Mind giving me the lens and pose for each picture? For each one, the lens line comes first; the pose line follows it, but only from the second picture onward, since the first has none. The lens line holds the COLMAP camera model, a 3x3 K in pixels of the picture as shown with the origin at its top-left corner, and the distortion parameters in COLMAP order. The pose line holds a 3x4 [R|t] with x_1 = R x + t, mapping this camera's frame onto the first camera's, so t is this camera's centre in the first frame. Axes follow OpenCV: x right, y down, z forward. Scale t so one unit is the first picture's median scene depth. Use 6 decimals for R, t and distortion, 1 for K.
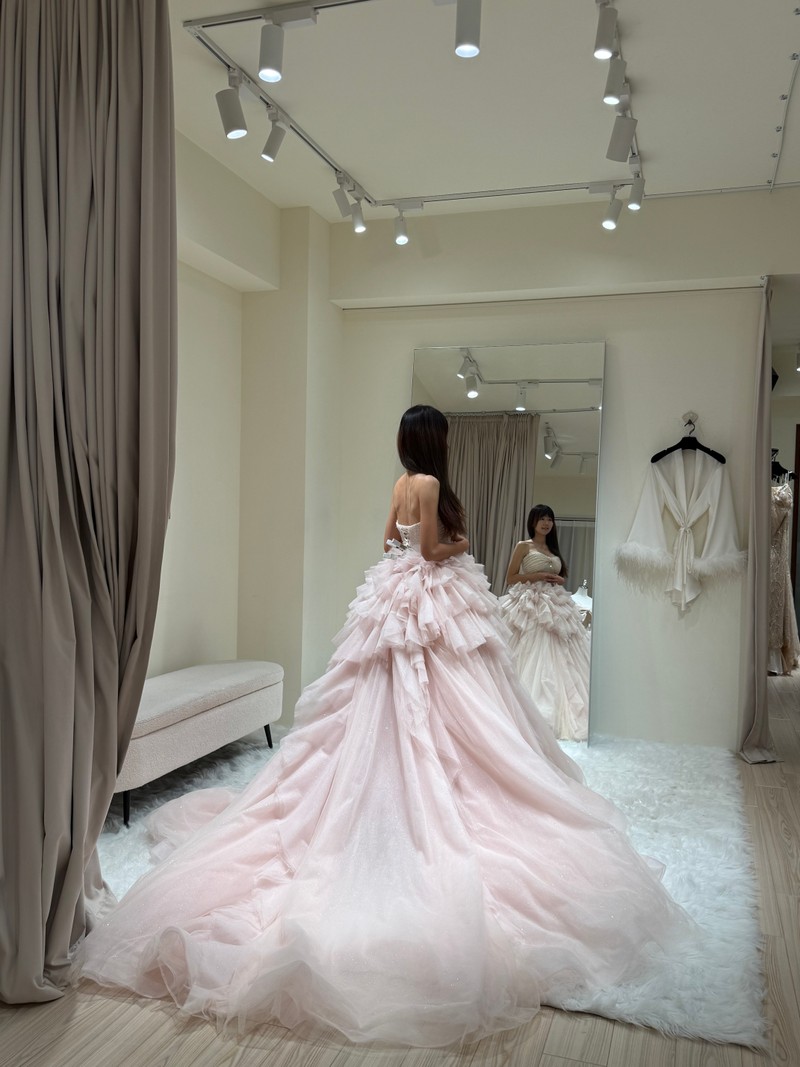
lens RADIAL K [[943.2, 0, 396.1], [0, 943.2, 555.1], [0, 0, 1]] dist [0.049588, 0.002192]
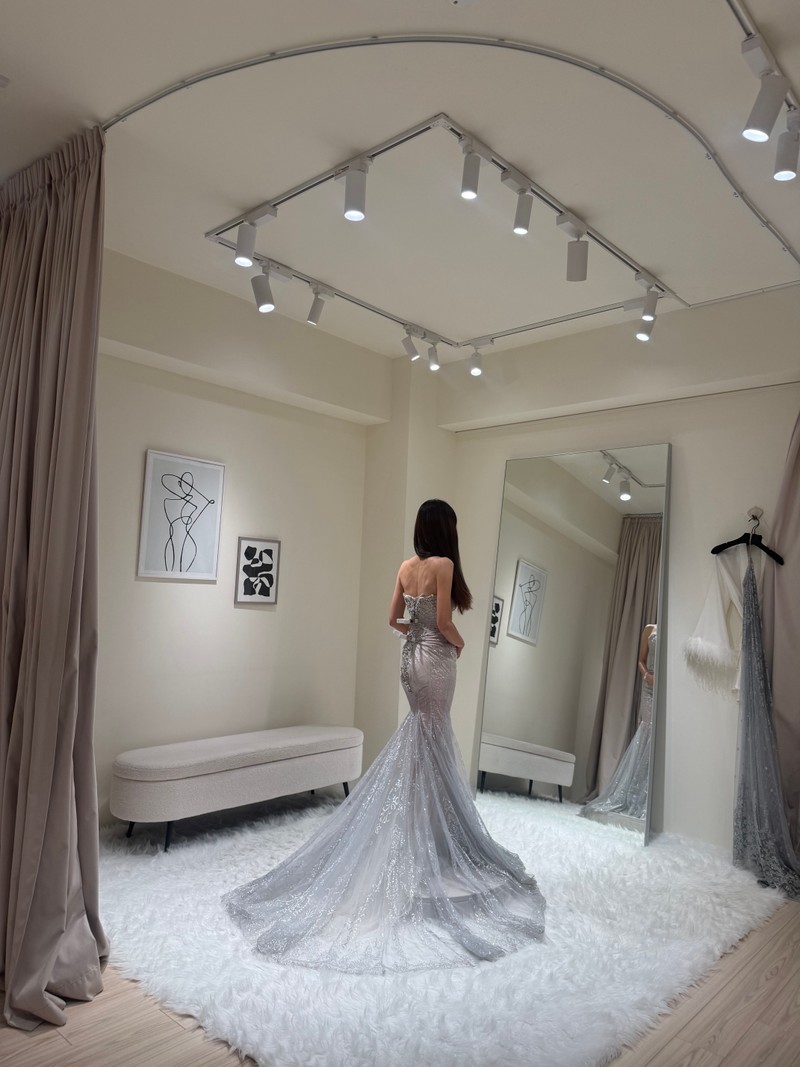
lens RADIAL K [[752.2, 0, 400.0], [0, 752.2, 533.5], [0, 0, 1]] dist [-0.001415, -0.003952]
pose [[0.914064, -0.017435, -0.405194, 0.303562], [-0.036306, 0.991547, -0.124567, -0.011578], [0.403941, 0.128573, 0.905705, 0.140608]]
